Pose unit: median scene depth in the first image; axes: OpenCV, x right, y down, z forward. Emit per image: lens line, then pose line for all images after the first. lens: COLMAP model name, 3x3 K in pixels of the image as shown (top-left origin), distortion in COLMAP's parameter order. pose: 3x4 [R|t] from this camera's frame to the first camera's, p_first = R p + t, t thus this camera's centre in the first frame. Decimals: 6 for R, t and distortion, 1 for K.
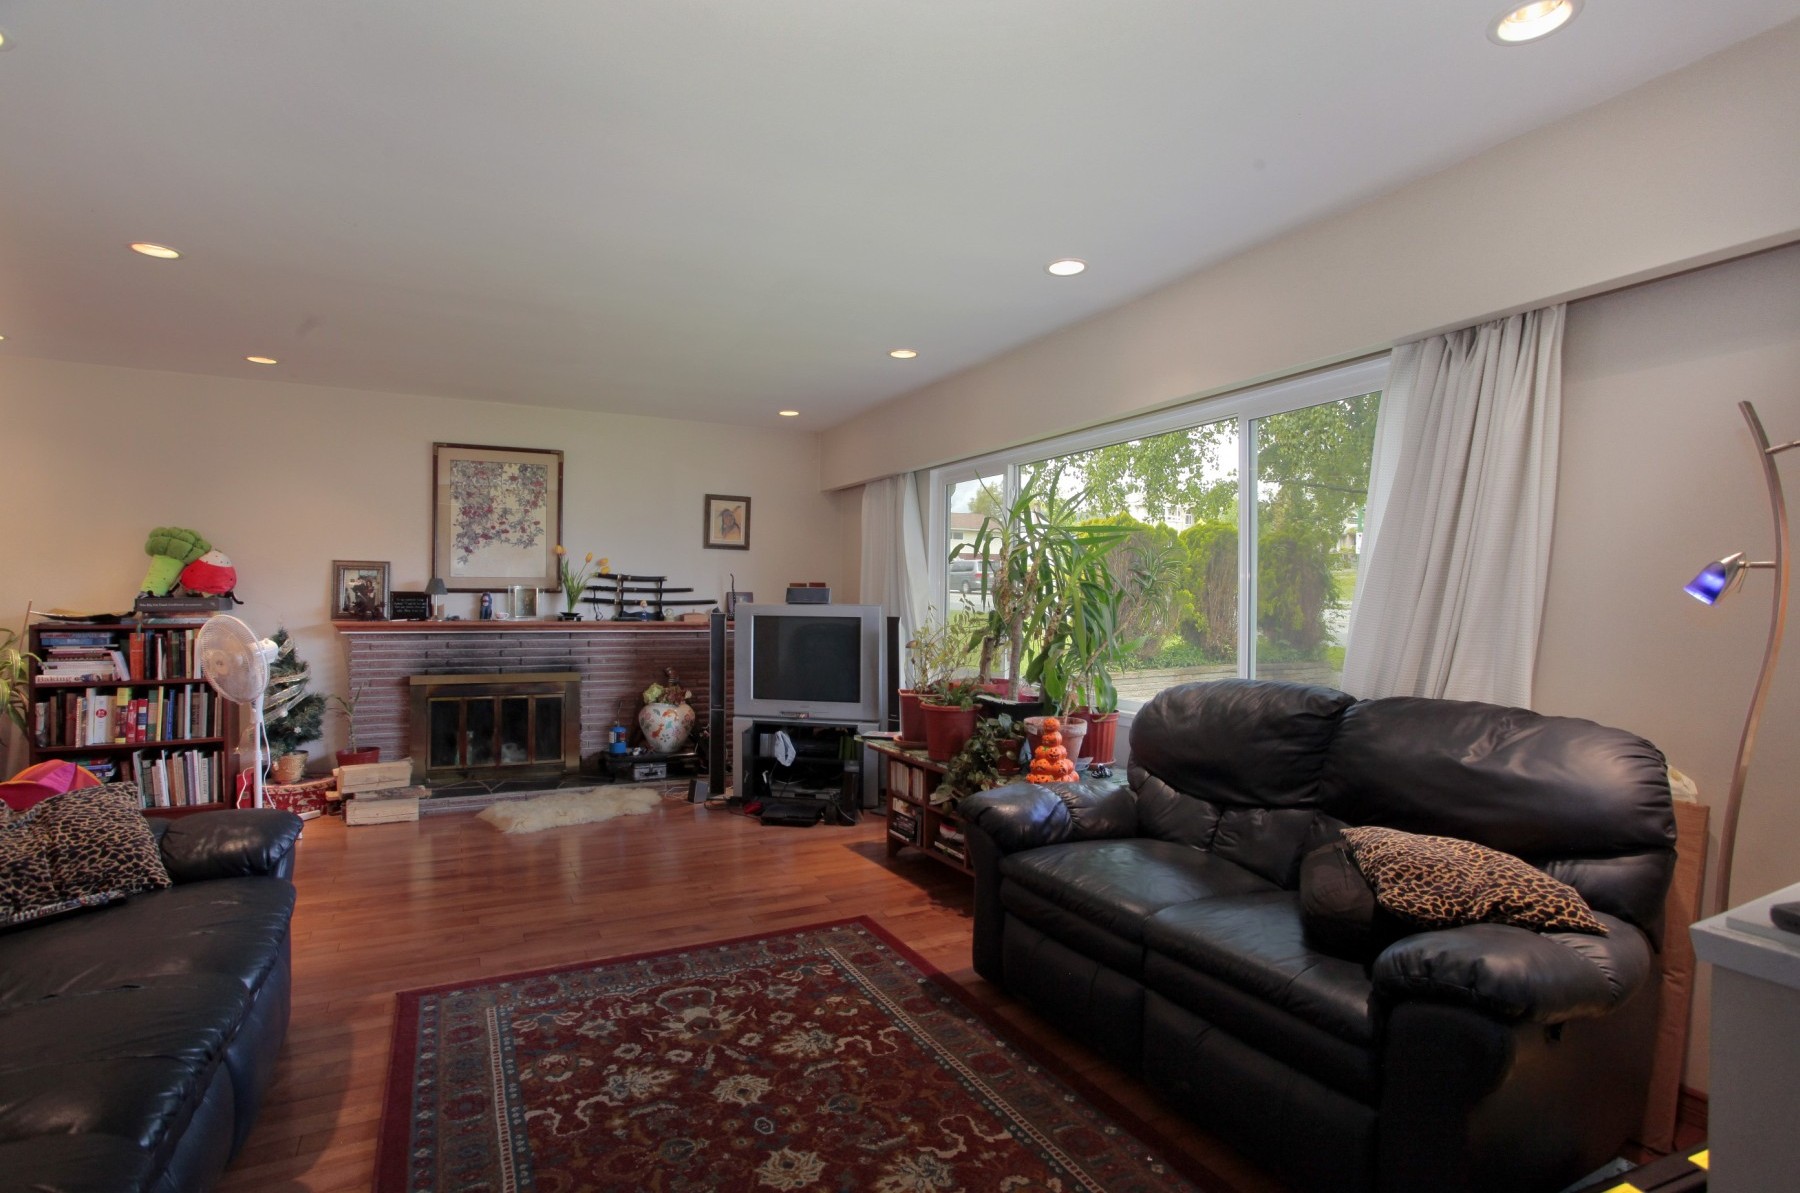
lens RADIAL K [[881.1, 0, 890.9], [0, 881.1, 596.3], [0, 0, 1]] dist [-0.015811, 0.000433]
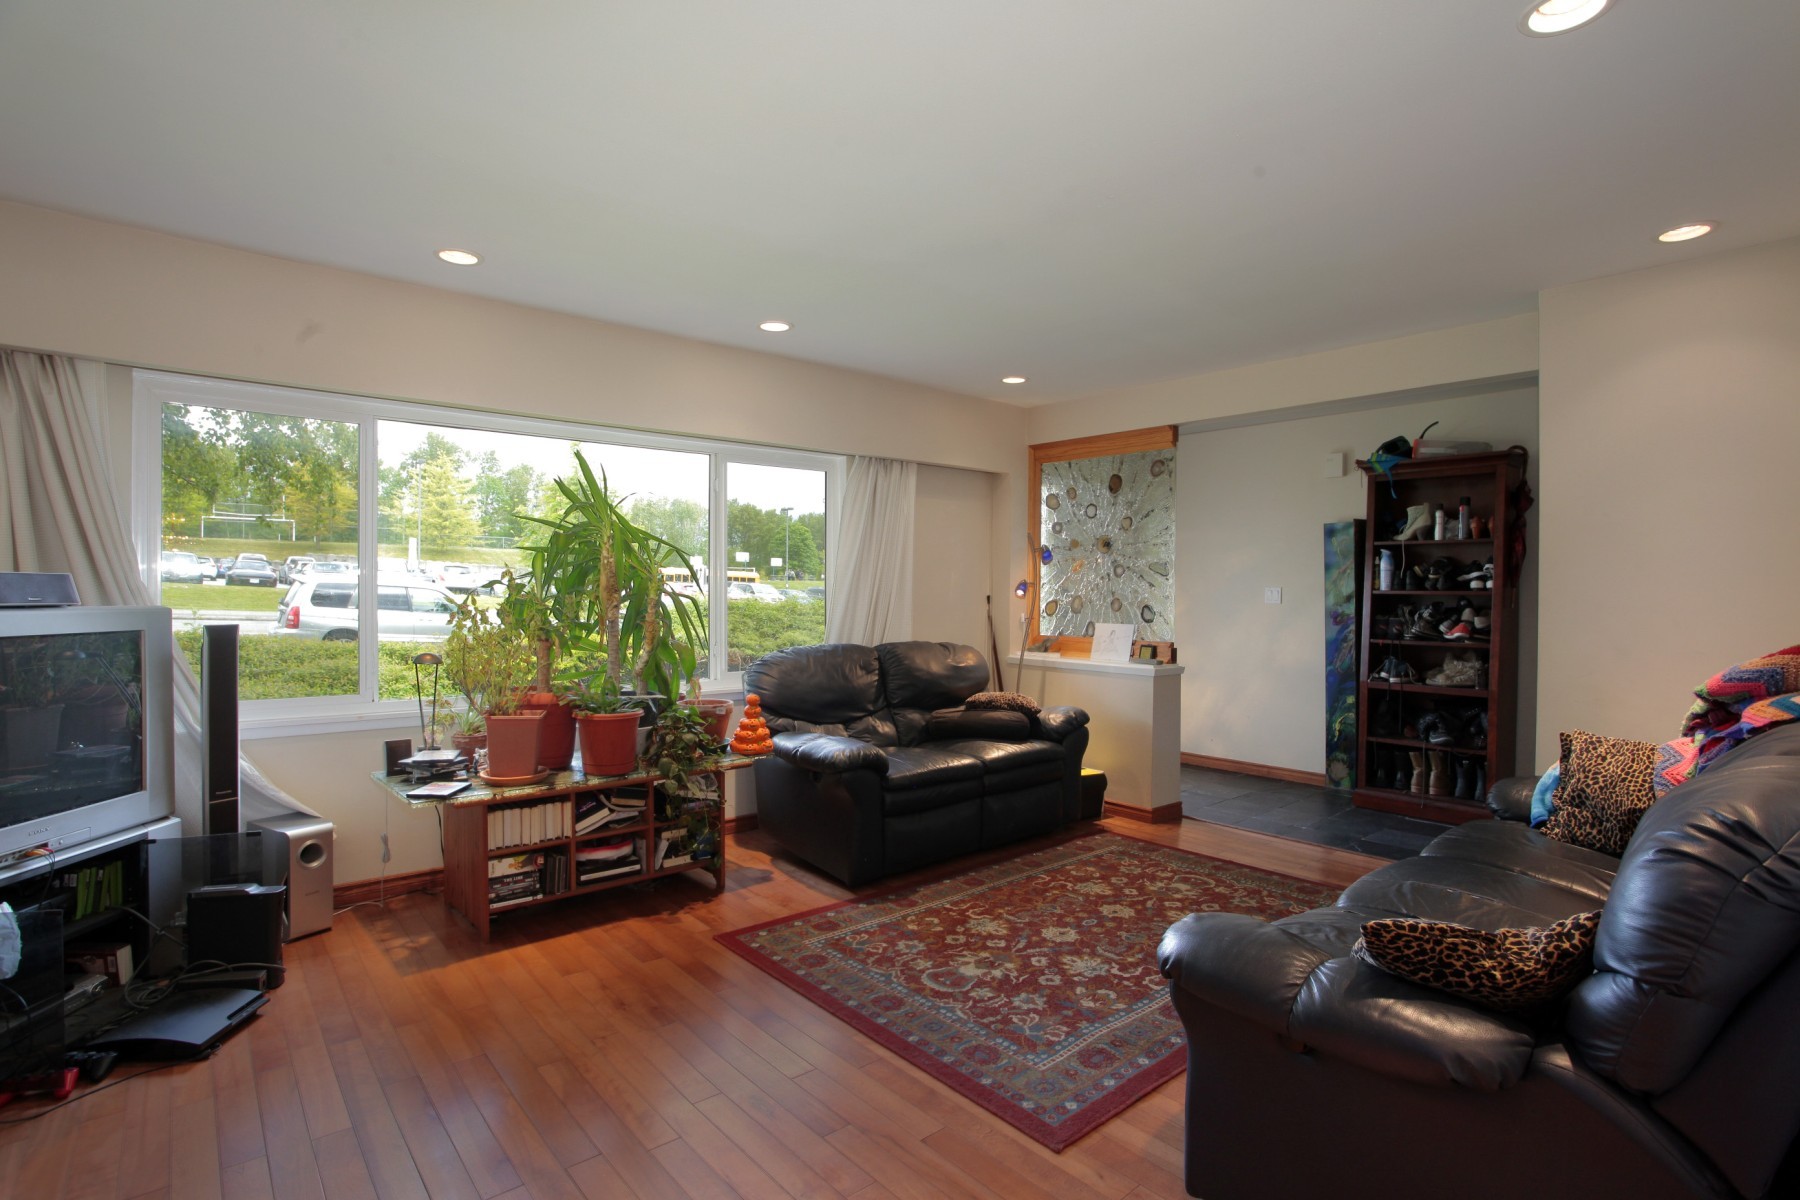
lens RADIAL K [[881.1, 0, 890.5], [0, 881.1, 603.4], [0, 0, 1]] dist [-0.015811, 0.000433]
pose [[-0.245339, -0.012443, 0.969357, -1.331656], [-0.021434, 0.999743, 0.007408, -0.005886], [-0.969200, -0.018960, -0.245543, 1.430169]]
